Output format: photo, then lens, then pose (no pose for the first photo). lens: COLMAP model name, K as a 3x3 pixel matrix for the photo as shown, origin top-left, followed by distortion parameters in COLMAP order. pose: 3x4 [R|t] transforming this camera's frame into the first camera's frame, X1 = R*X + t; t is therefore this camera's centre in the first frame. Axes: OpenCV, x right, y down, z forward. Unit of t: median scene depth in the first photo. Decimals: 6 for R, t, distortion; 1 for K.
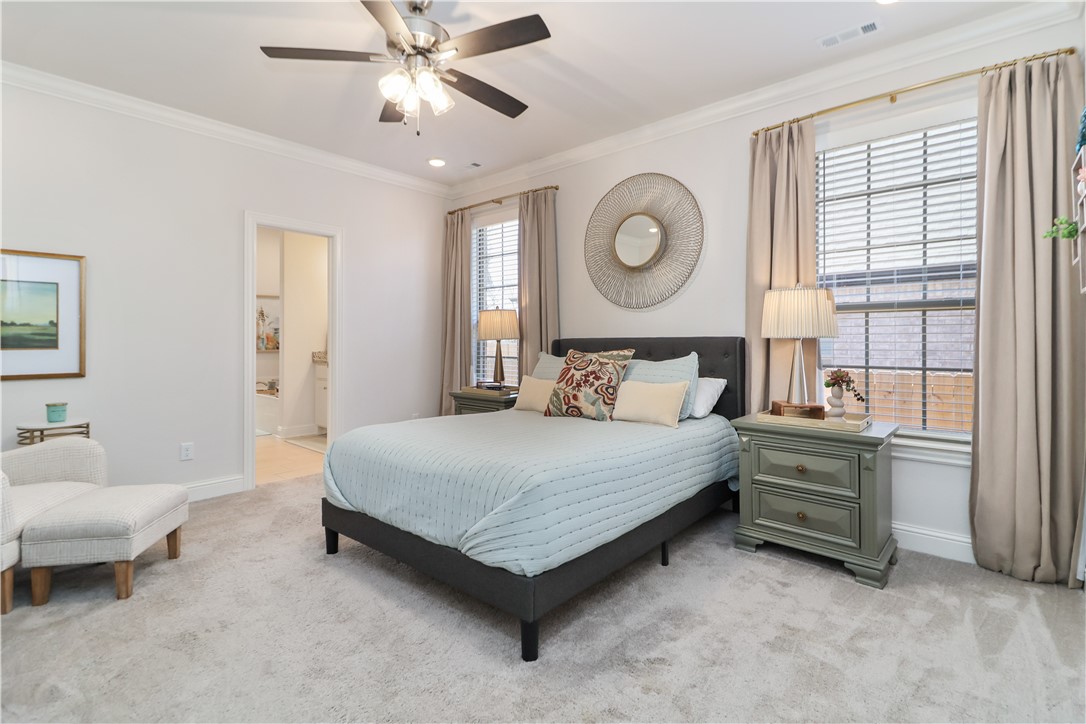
lens RADIAL K [[500.6, 0, 540.9], [0, 500.6, 352.1], [0, 0, 1]] dist [0.001323, -0.000991]
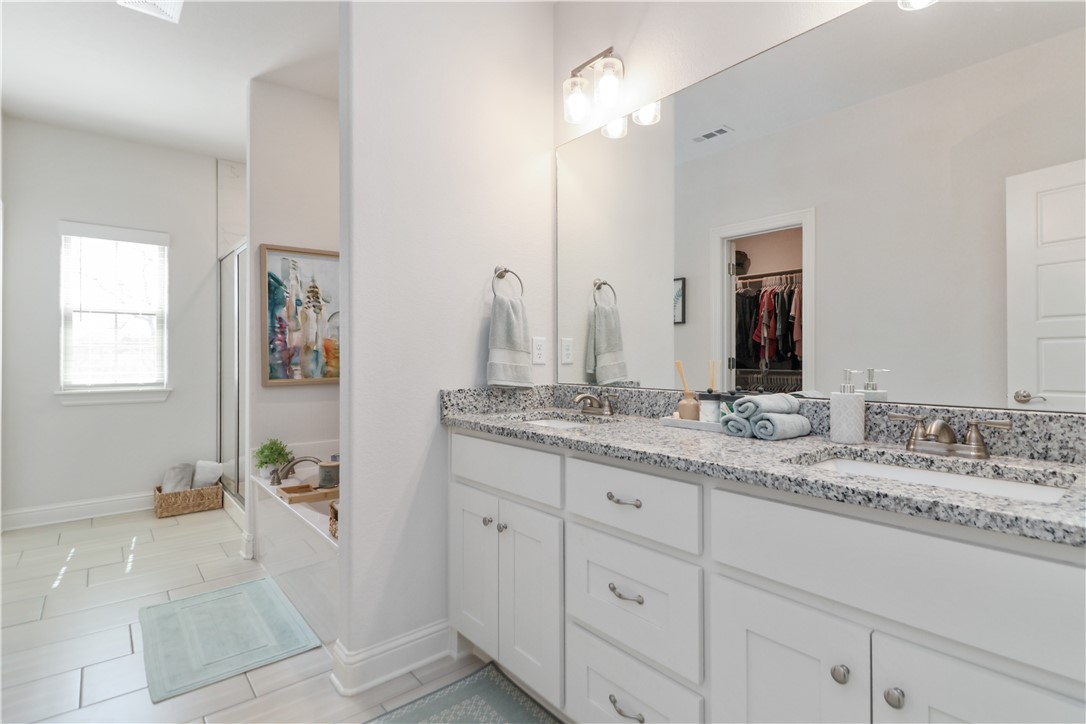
lens RADIAL K [[500.6, 0, 541.9], [0, 500.6, 360.9], [0, 0, 1]] dist [0.001323, -0.000991]
pose [[0.987714, -0.004858, -0.156195, -0.299141], [0.003385, 0.999947, -0.009693, -0.014061], [0.156234, 0.009045, 0.987679, 0.609310]]
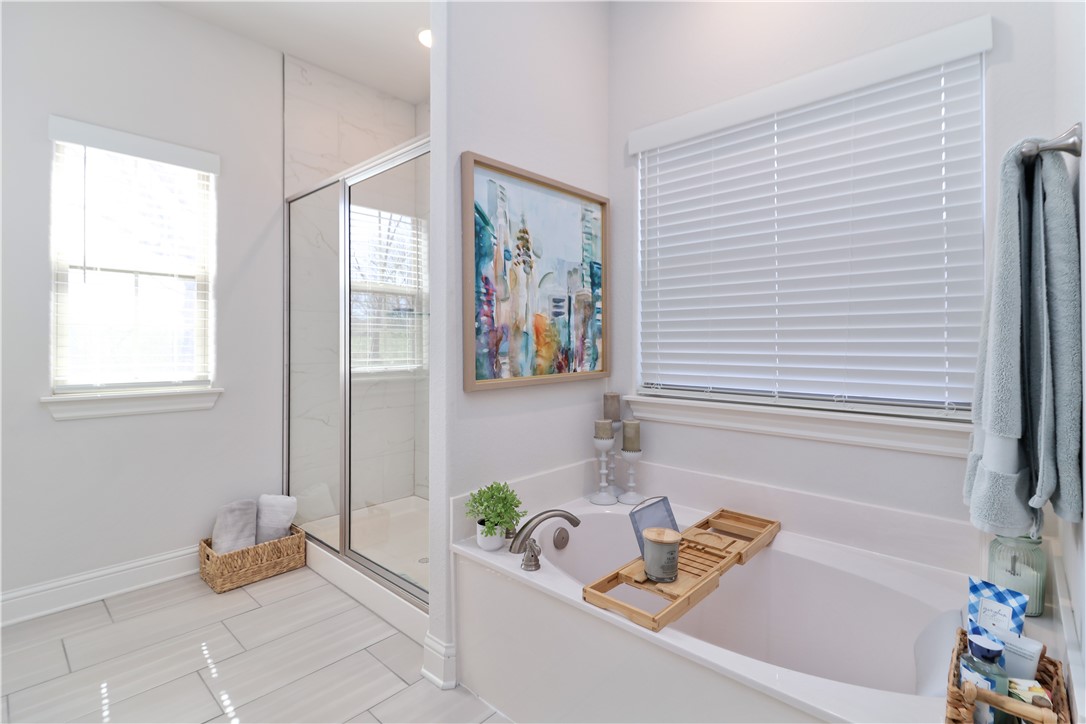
lens RADIAL K [[500.6, 0, 558.2], [0, 500.6, 345.5], [0, 0, 1]] dist [0.001323, -0.000991]
pose [[0.999349, -0.001265, -0.036048, -0.529218], [0.000924, 0.999955, -0.009482, -0.018093], [0.036058, 0.009442, 0.999305, 0.732972]]
